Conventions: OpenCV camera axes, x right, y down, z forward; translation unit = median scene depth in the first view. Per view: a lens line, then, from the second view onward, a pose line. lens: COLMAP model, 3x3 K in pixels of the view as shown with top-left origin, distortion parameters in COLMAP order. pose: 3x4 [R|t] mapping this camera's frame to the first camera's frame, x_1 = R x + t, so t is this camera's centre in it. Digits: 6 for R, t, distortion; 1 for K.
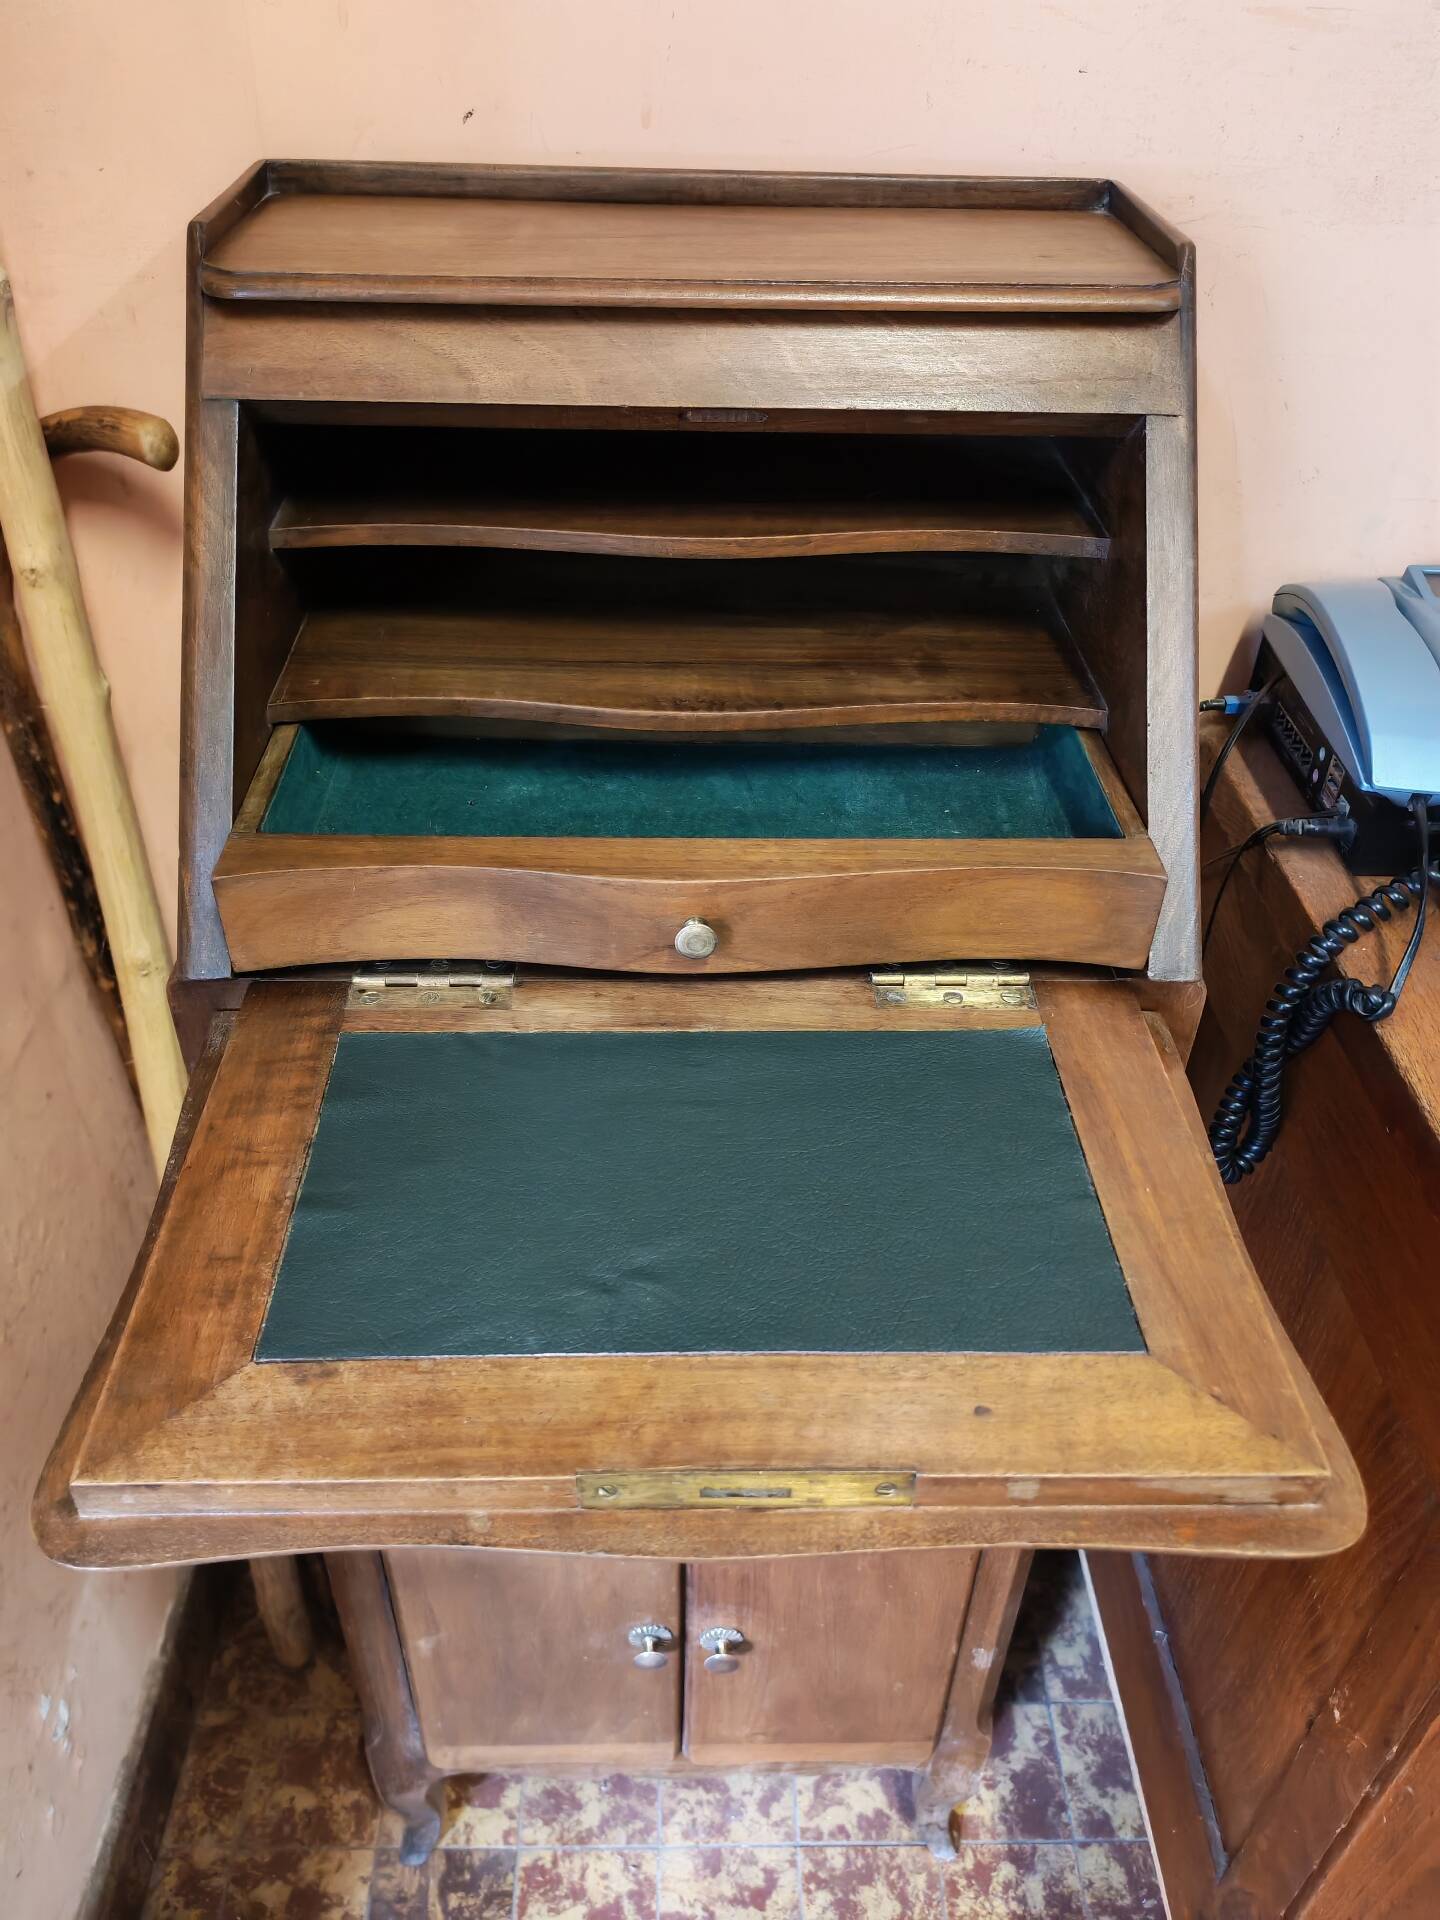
lens RADIAL K [[1461.7, 0, 712.0], [0, 1461.7, 953.9], [0, 0, 1]] dist [0.052865, -0.081624]
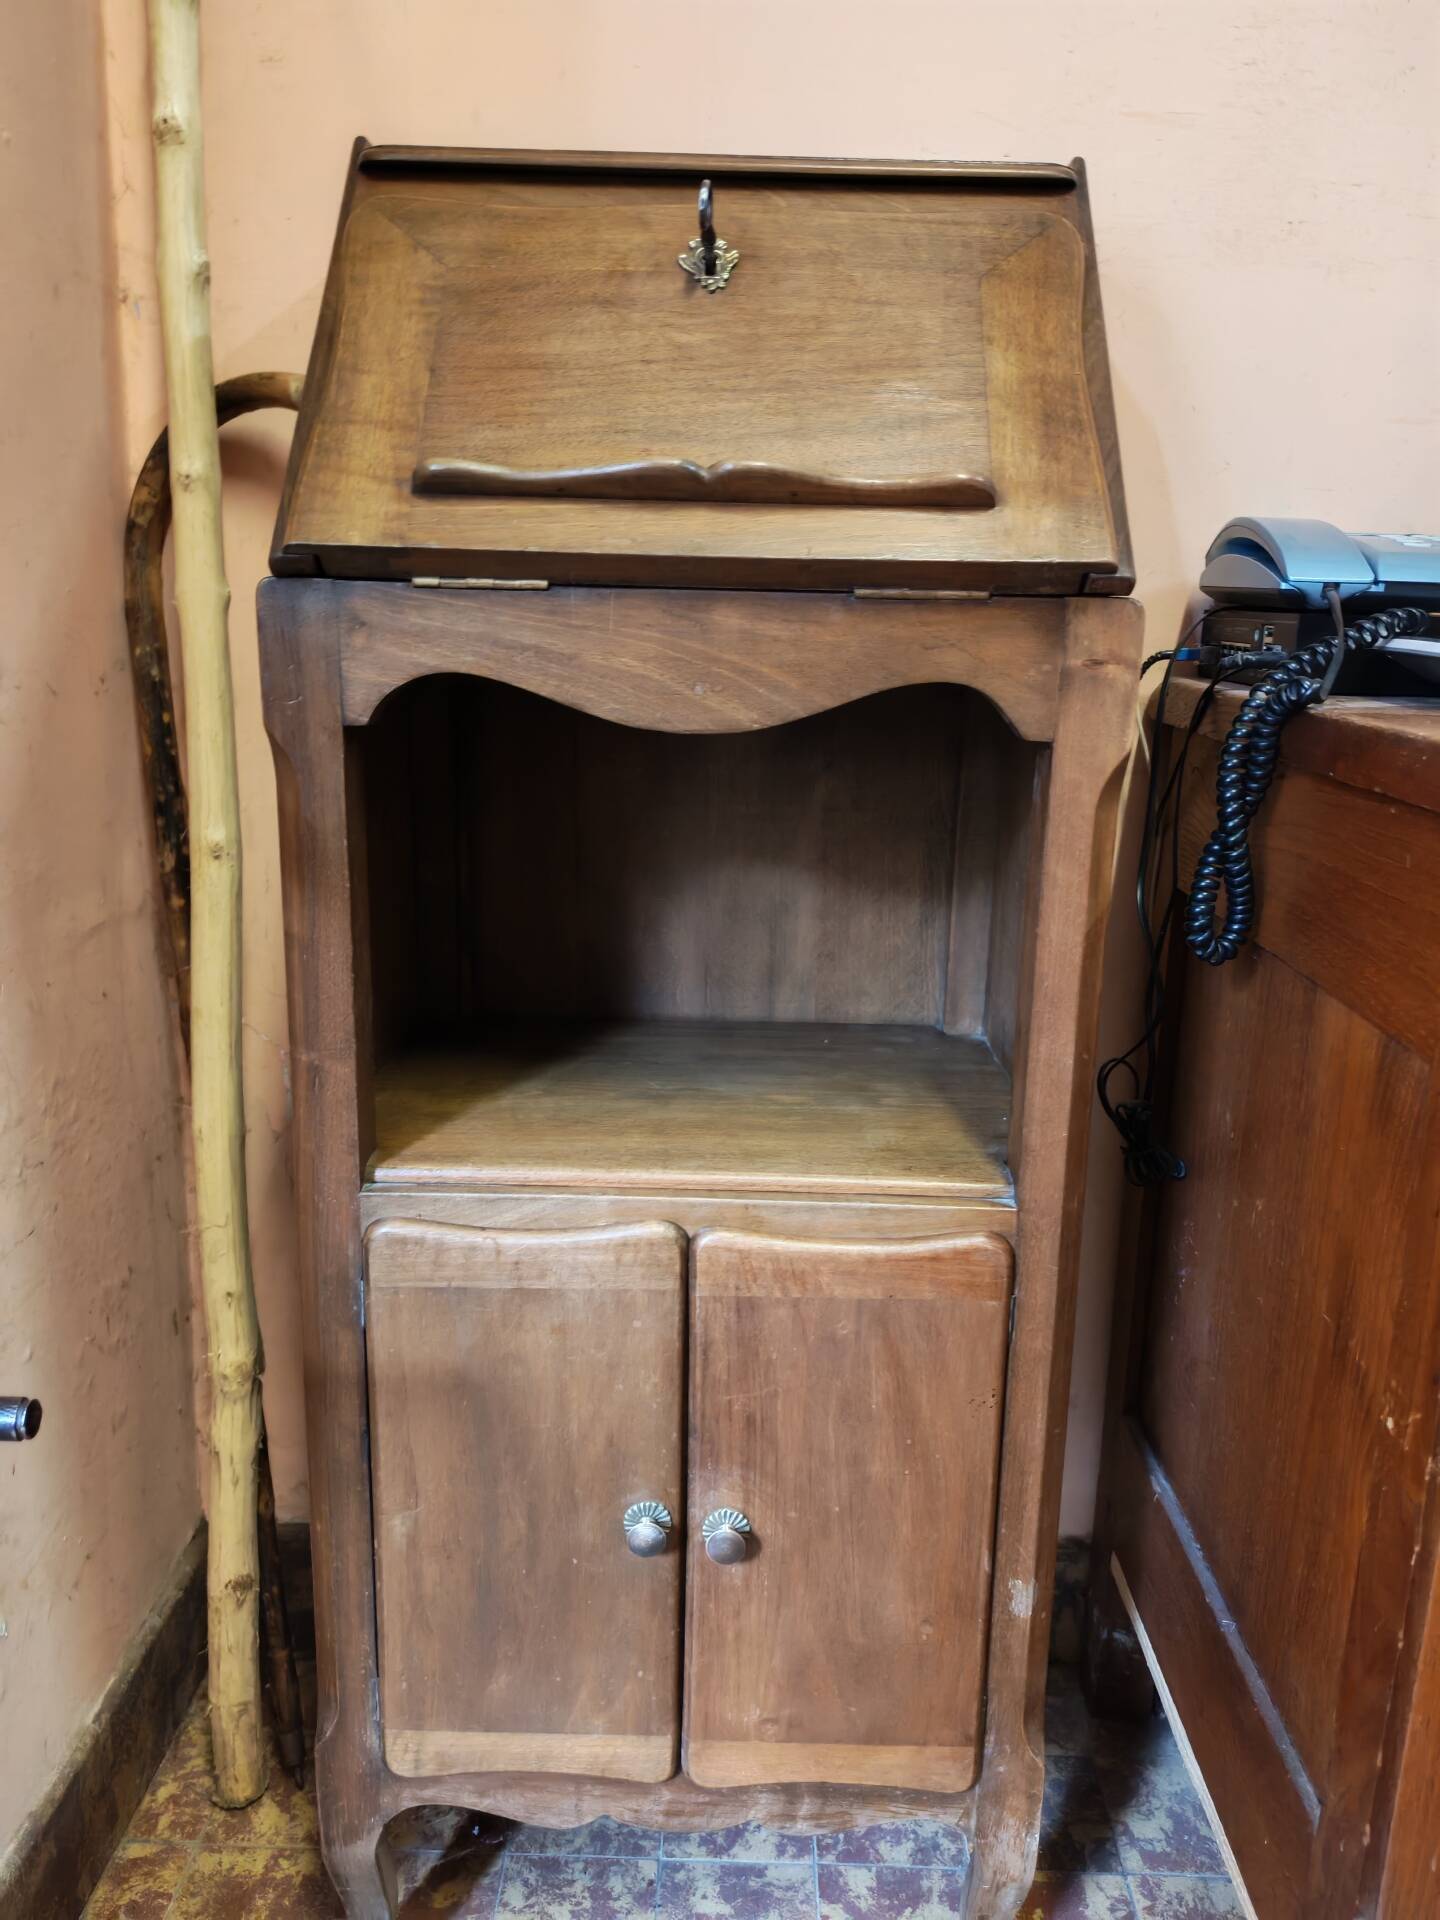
lens RADIAL K [[1461.7, 0, 722.1], [0, 1461.7, 961.7], [0, 0, 1]] dist [0.052865, -0.081624]
pose [[0.999429, 0.010027, -0.032264, 0.032522], [-0.022222, 0.914417, -0.404164, 0.558546], [0.025451, 0.404650, 0.914117, 0.034883]]
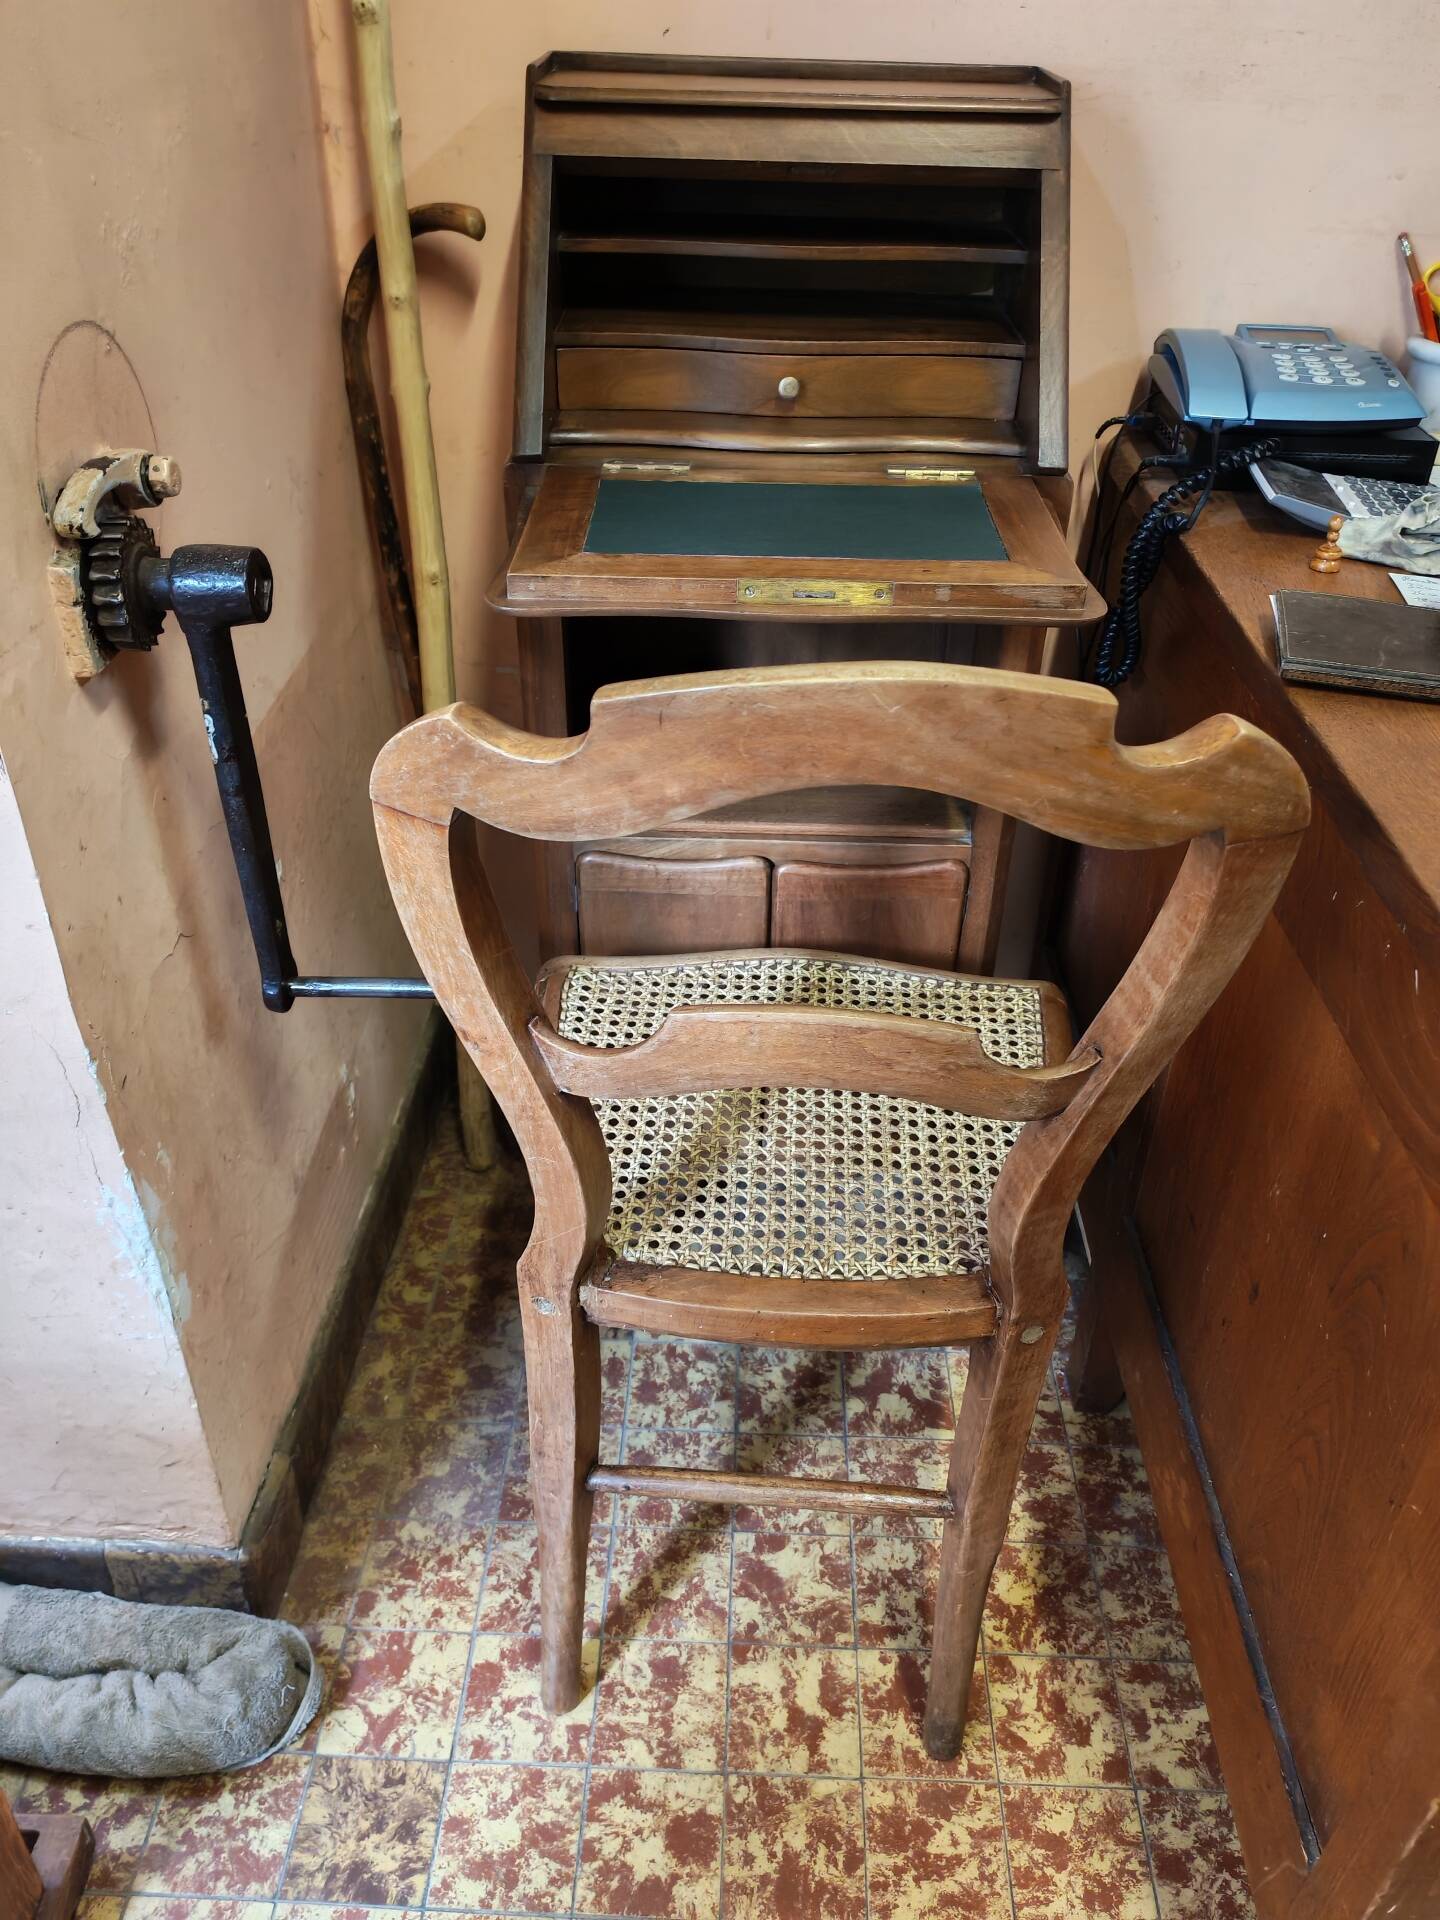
lens RADIAL K [[1461.7, 0, 732.0], [0, 1461.7, 973.3], [0, 0, 1]] dist [0.052865, -0.081624]
pose [[0.999251, 0.022556, -0.031457, -0.007737], [-0.023945, 0.998722, -0.044511, 0.527305], [0.030413, 0.045231, 0.998513, -0.581982]]
